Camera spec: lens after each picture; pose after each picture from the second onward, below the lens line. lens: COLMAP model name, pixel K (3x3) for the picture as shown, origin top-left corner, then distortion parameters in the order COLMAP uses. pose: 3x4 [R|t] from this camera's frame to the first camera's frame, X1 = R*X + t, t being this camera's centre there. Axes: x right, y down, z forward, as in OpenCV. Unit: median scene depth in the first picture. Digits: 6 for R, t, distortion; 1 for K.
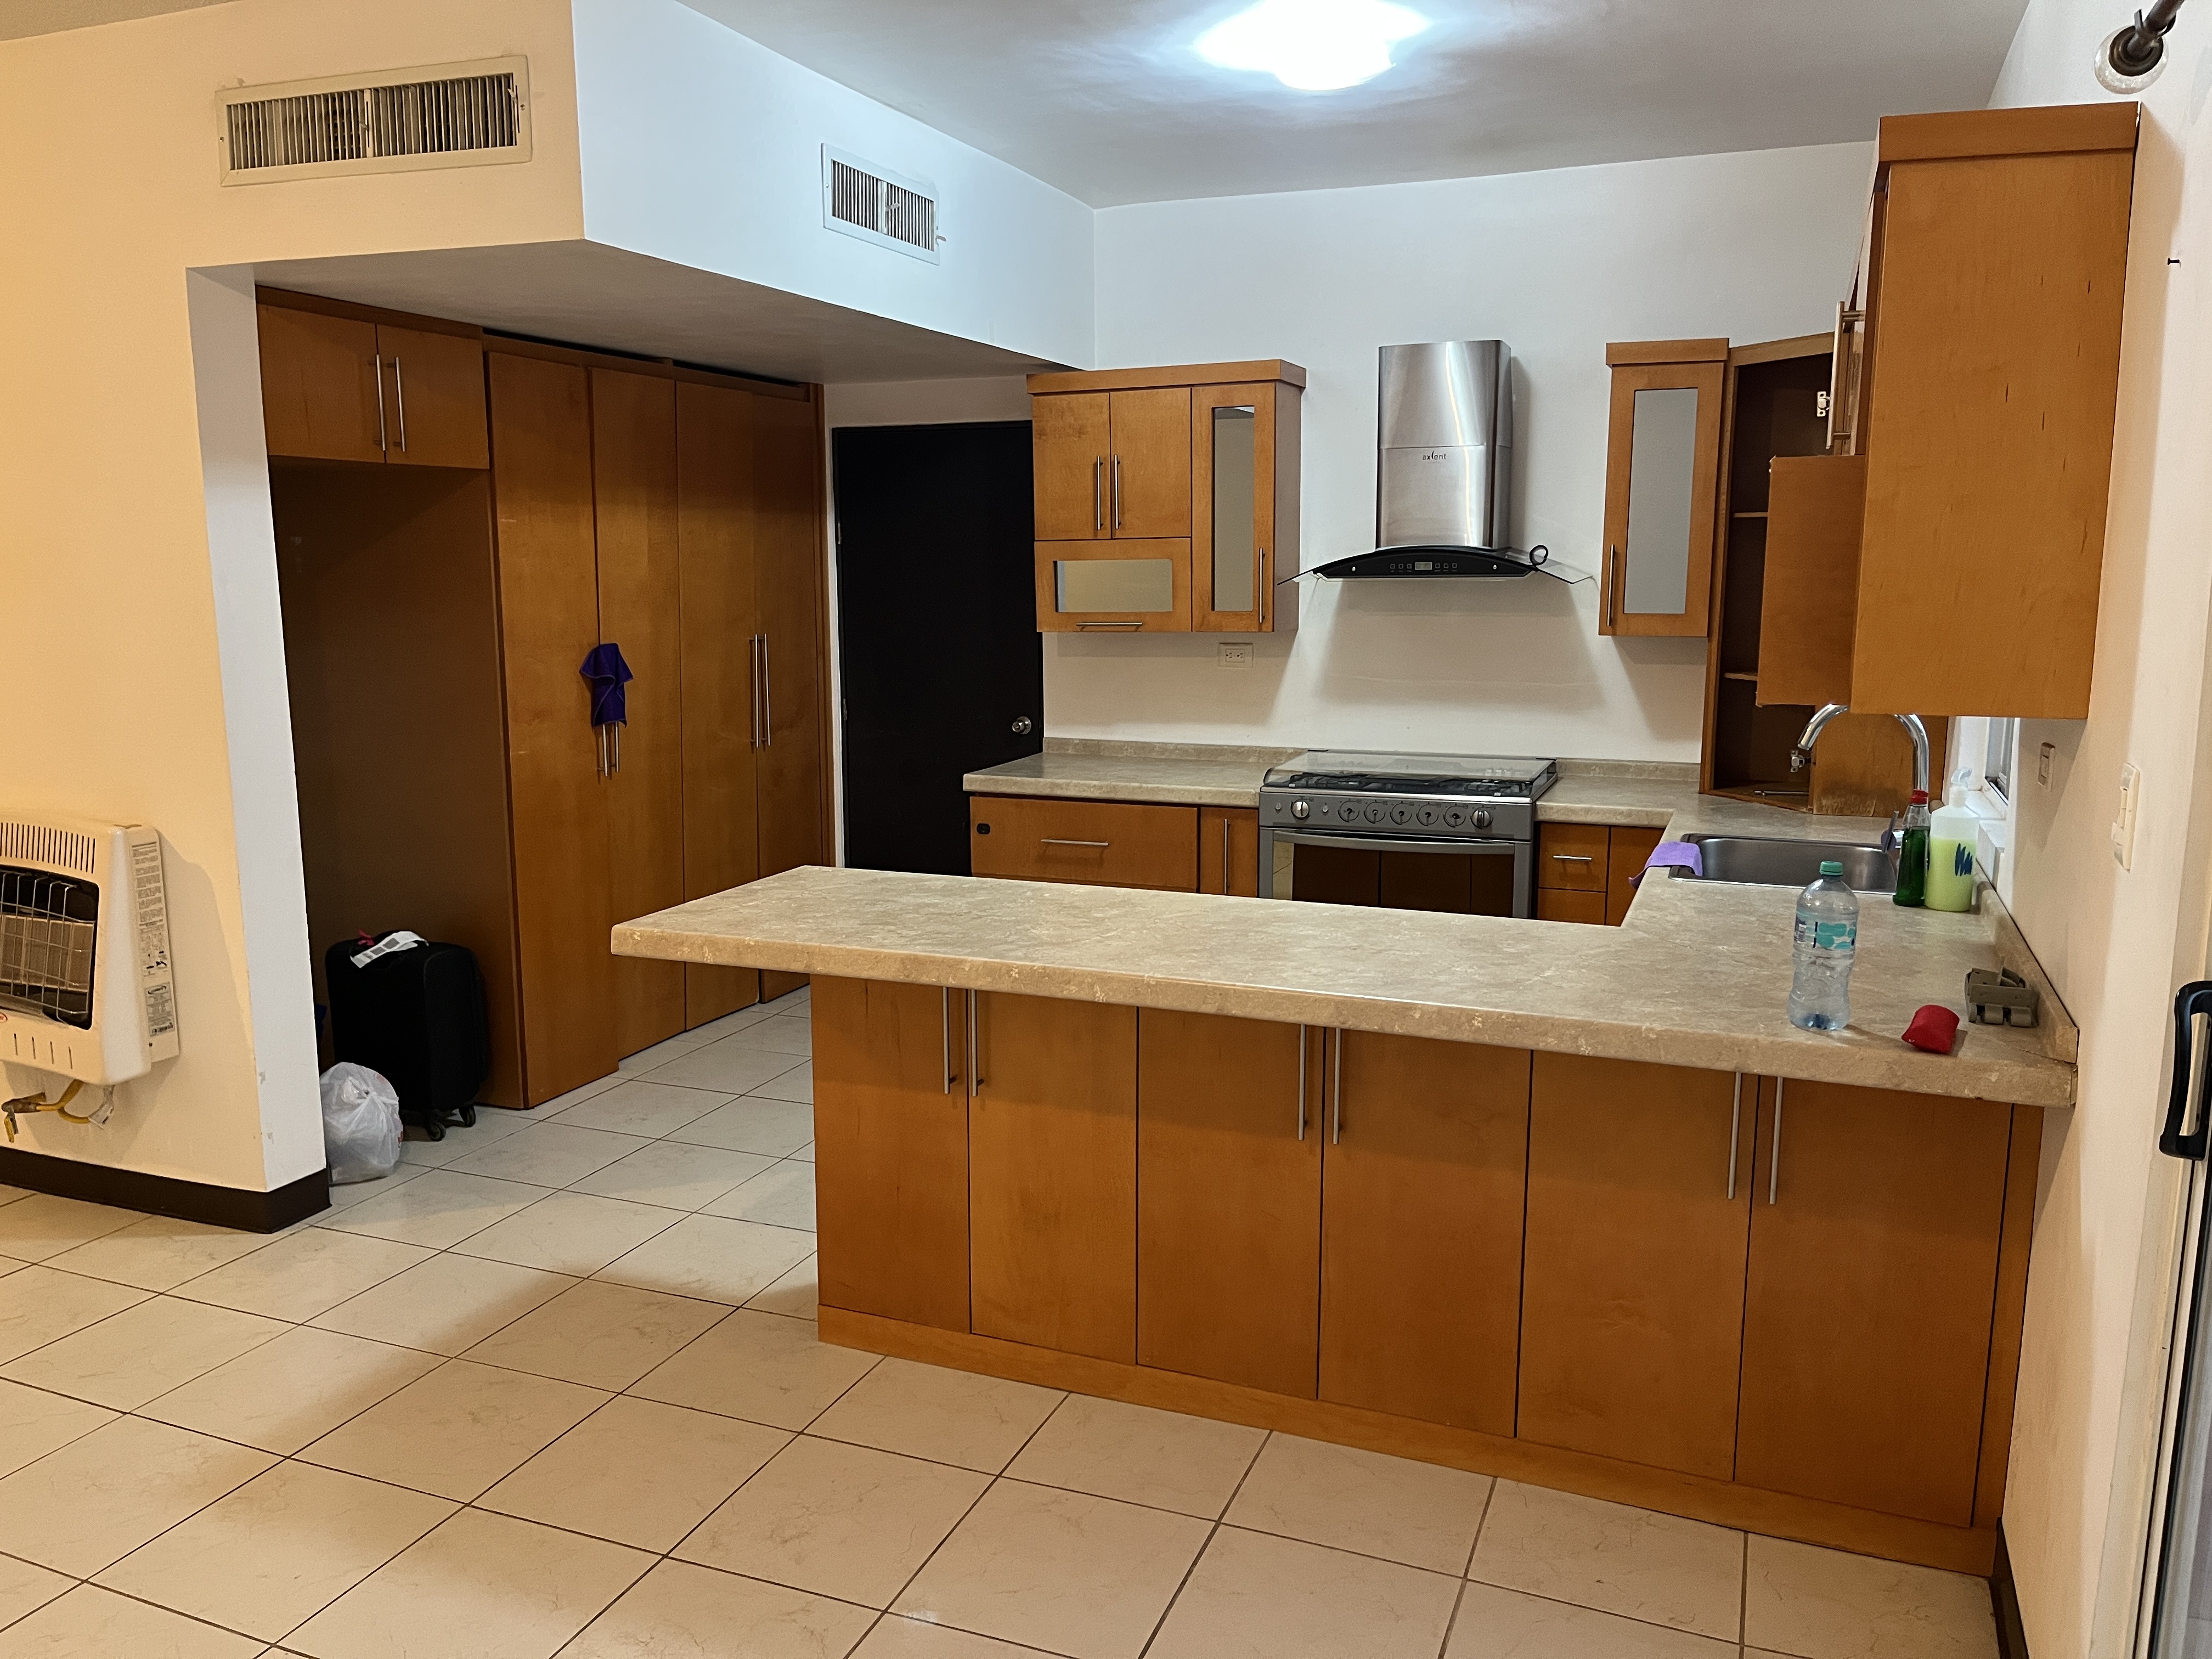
lens RADIAL K [[1676.5, 0, 1108.7], [0, 1676.5, 839.2], [0, 0, 1]] dist [0.051303, -0.051778]
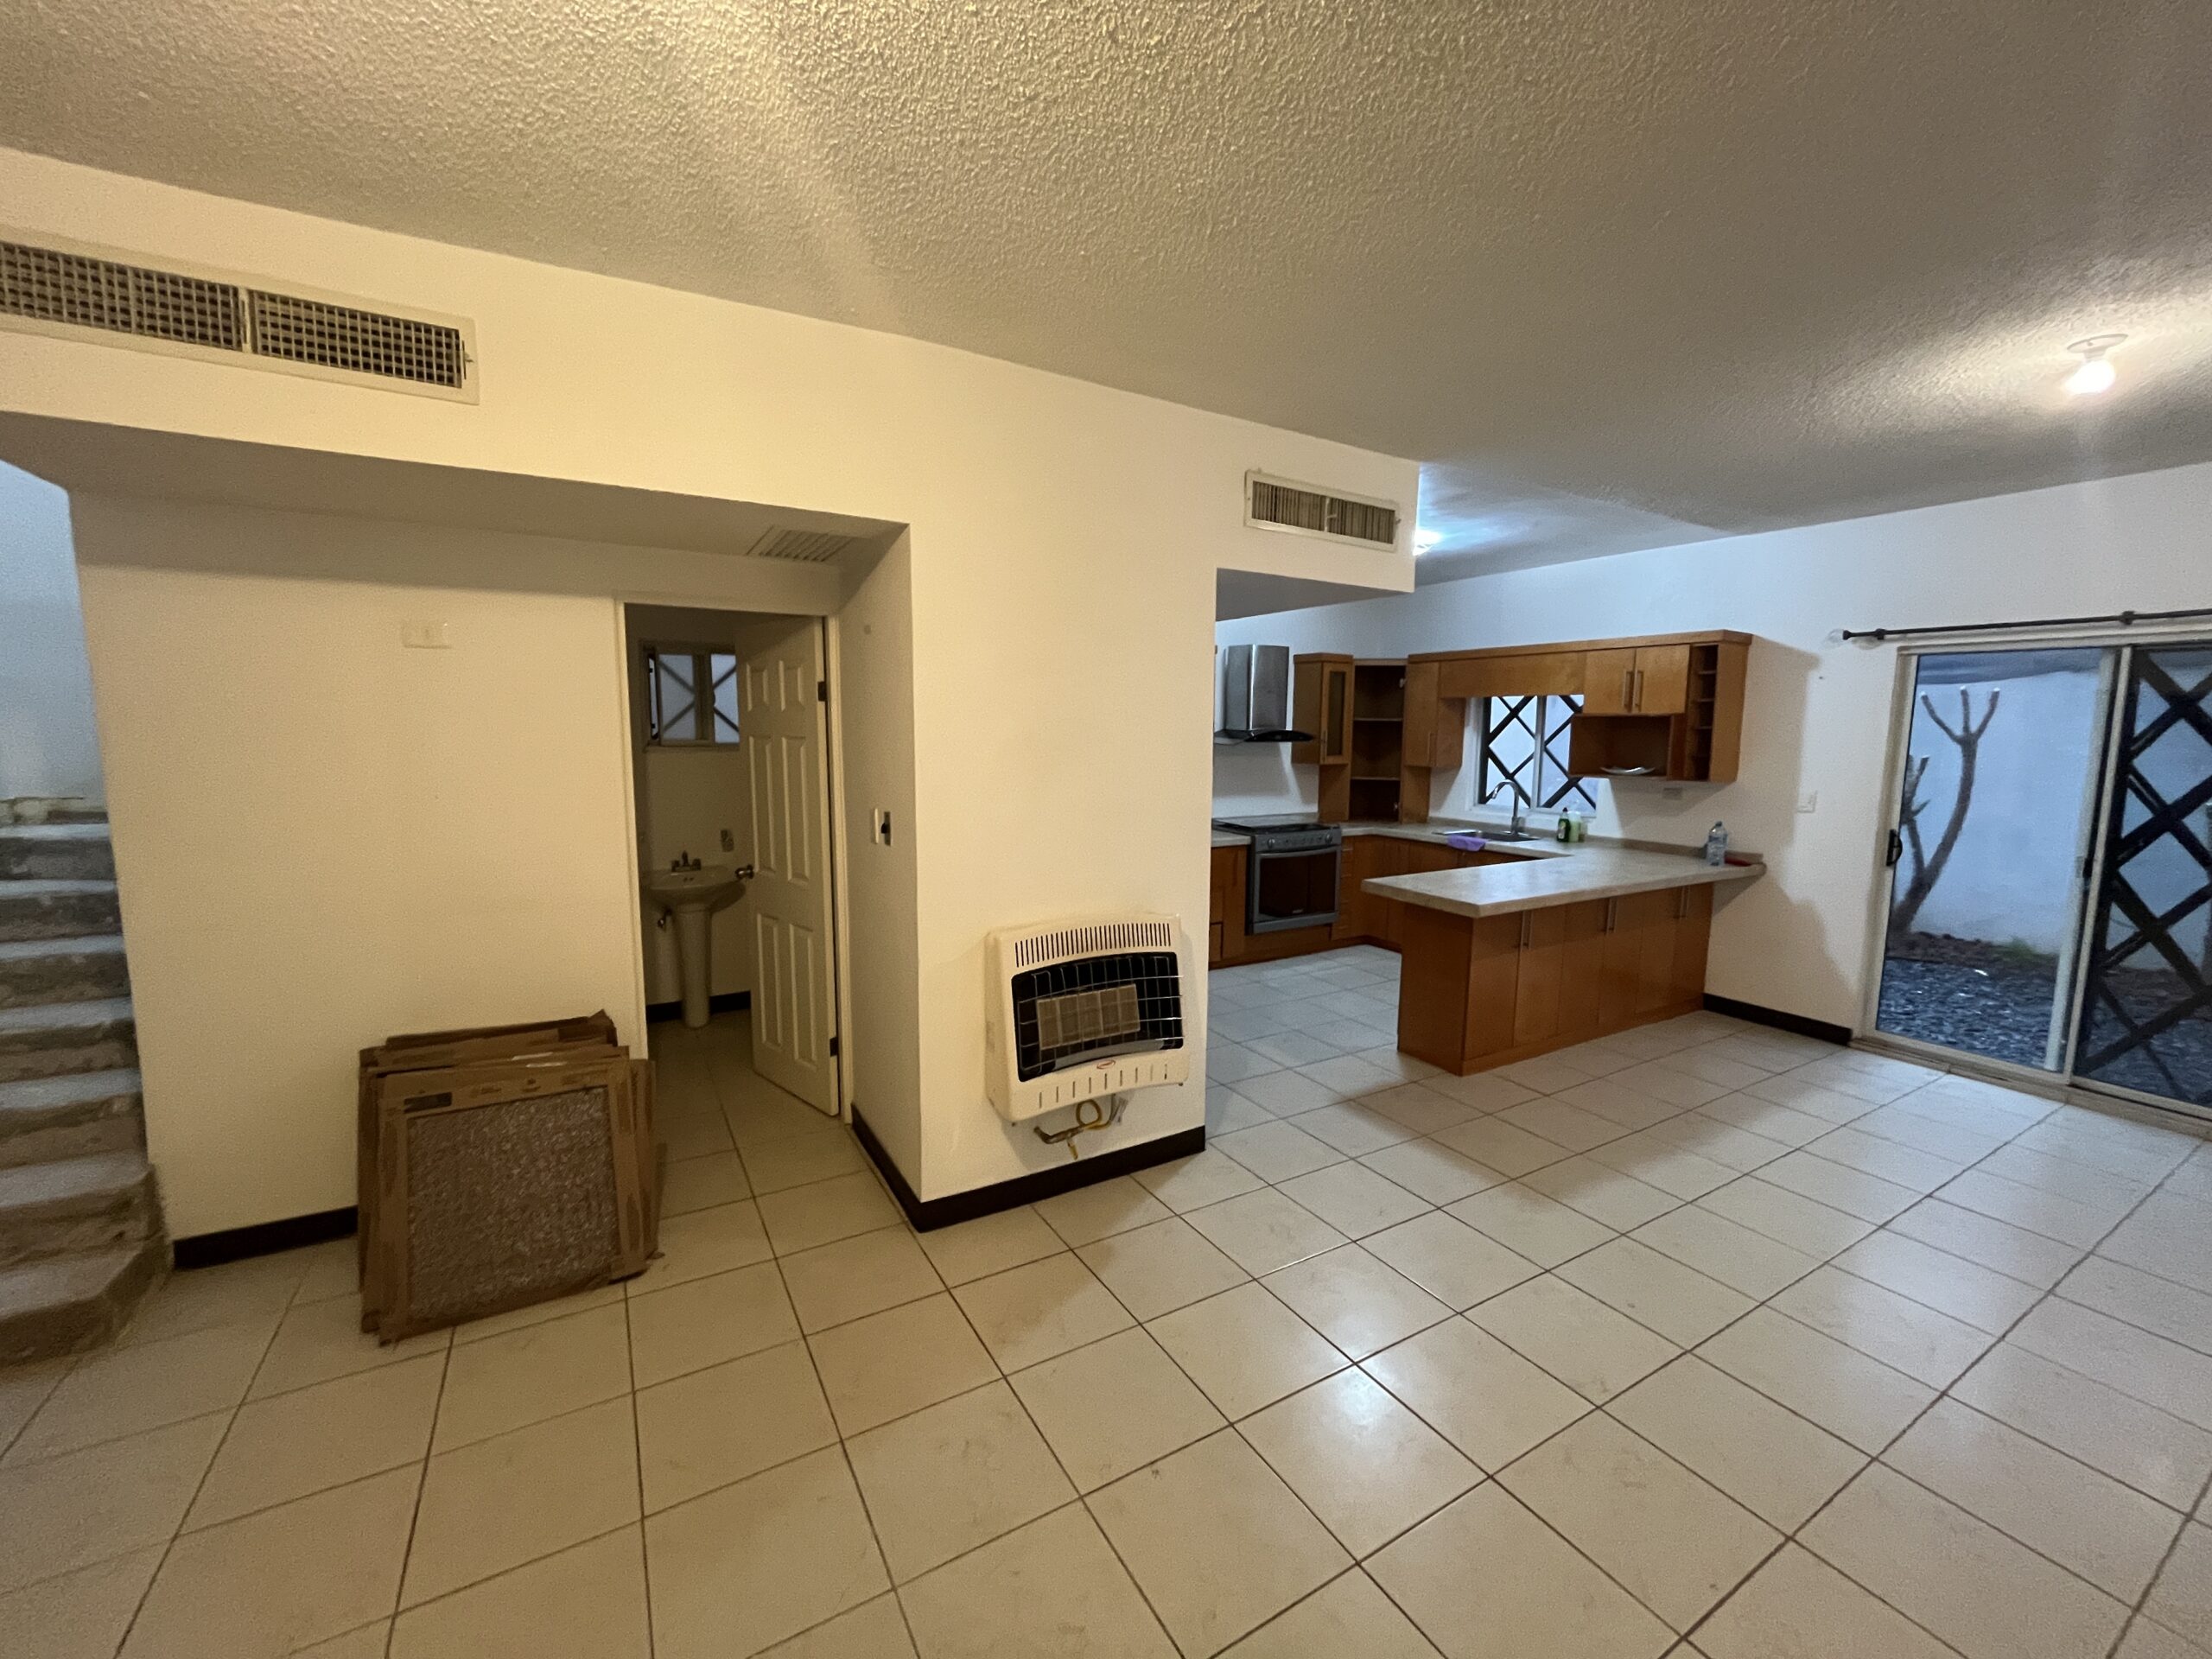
lens RADIAL K [[894.5, 0, 1114.8], [0, 894.5, 829.6], [0, 0, 1]] dist [-0.001791, -0.000539]
pose [[0.606941, -0.084056, 0.790289, -1.095509], [0.119477, 0.992741, 0.013830, -0.087803], [-0.785715, 0.086027, 0.612578, 0.469552]]
